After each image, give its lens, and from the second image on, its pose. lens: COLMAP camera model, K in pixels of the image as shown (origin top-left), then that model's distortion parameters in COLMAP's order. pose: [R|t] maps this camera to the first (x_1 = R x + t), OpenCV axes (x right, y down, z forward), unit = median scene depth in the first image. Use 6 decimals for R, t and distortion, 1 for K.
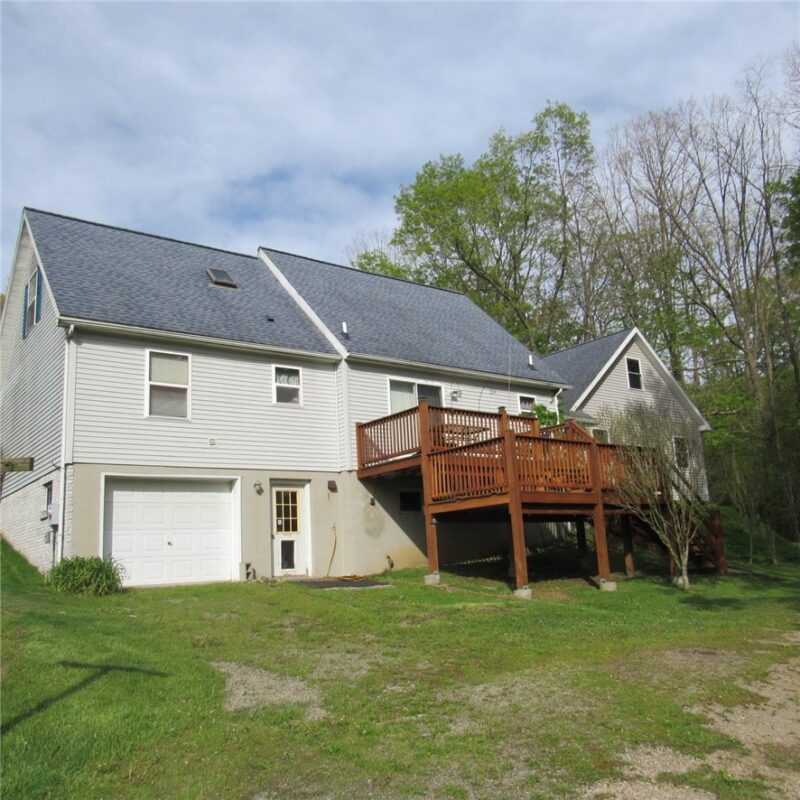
lens RADIAL K [[769.2, 0, 403.8], [0, 769.2, 401.4], [0, 0, 1]] dist [-0.025102, 0.000000]
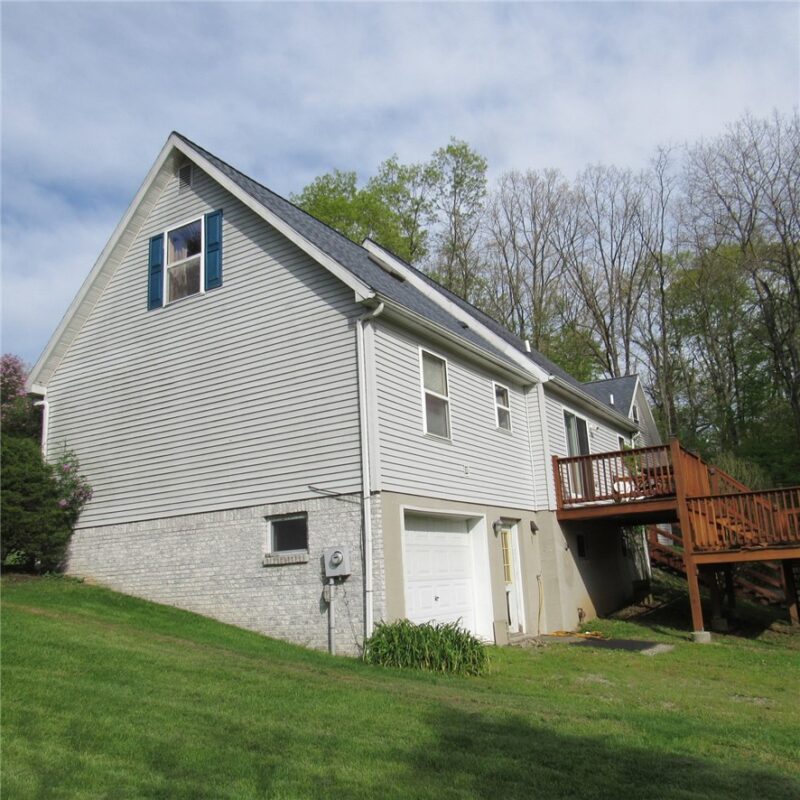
lens RADIAL K [[769.2, 0, 398.9], [0, 769.2, 399.1], [0, 0, 1]] dist [-0.025102, 0.000000]
pose [[0.927557, 0.093919, 0.361687, -0.571729], [-0.079732, 0.995353, -0.053989, 0.025701], [-0.365077, 0.021240, 0.930735, 0.253160]]
